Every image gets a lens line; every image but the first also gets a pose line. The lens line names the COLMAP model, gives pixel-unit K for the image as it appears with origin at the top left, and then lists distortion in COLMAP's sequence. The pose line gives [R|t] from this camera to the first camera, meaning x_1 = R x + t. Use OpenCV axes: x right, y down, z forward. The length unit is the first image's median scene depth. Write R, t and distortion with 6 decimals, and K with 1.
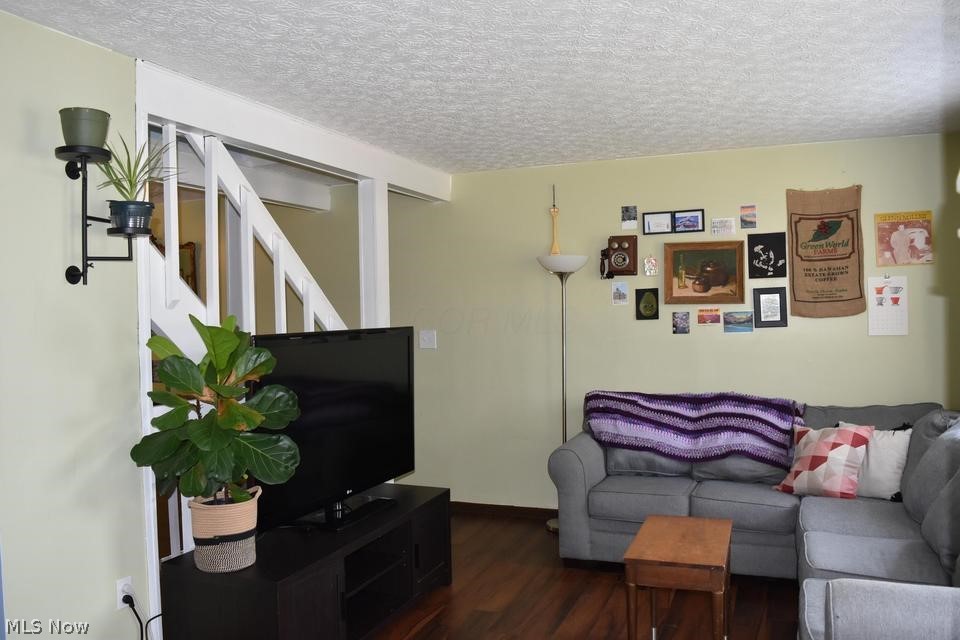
lens RADIAL K [[755.7, 0, 481.0], [0, 755.7, 321.2], [0, 0, 1]] dist [-0.099256, 0.029140]
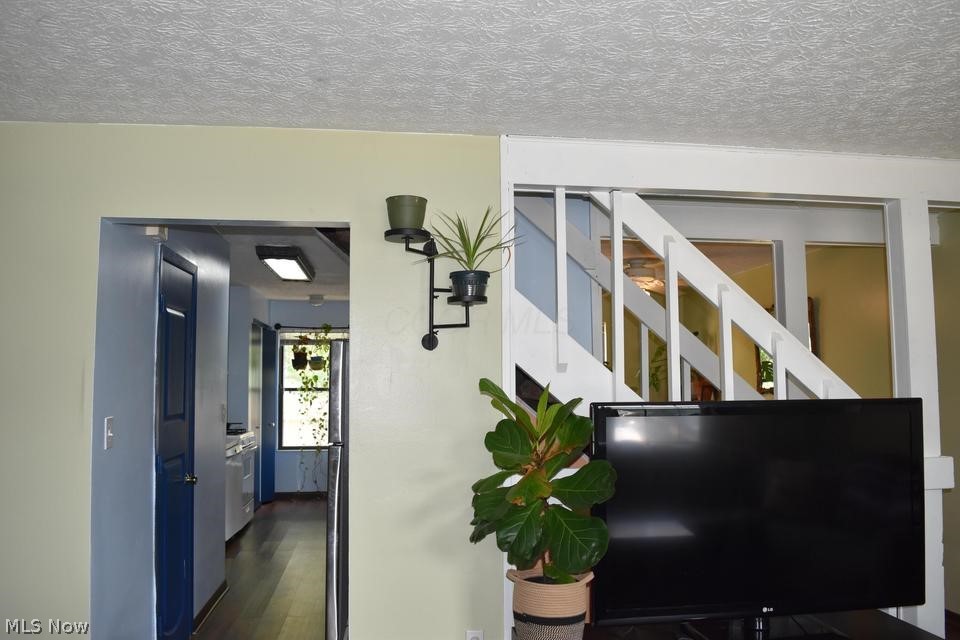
lens RADIAL K [[755.7, 0, 476.9], [0, 755.7, 316.9], [0, 0, 1]] dist [-0.099256, 0.029140]
pose [[0.501410, -0.054522, -0.863490, 0.360231], [-0.017743, 0.997155, -0.073265, -0.013104], [0.865028, 0.052057, 0.499016, 0.364942]]
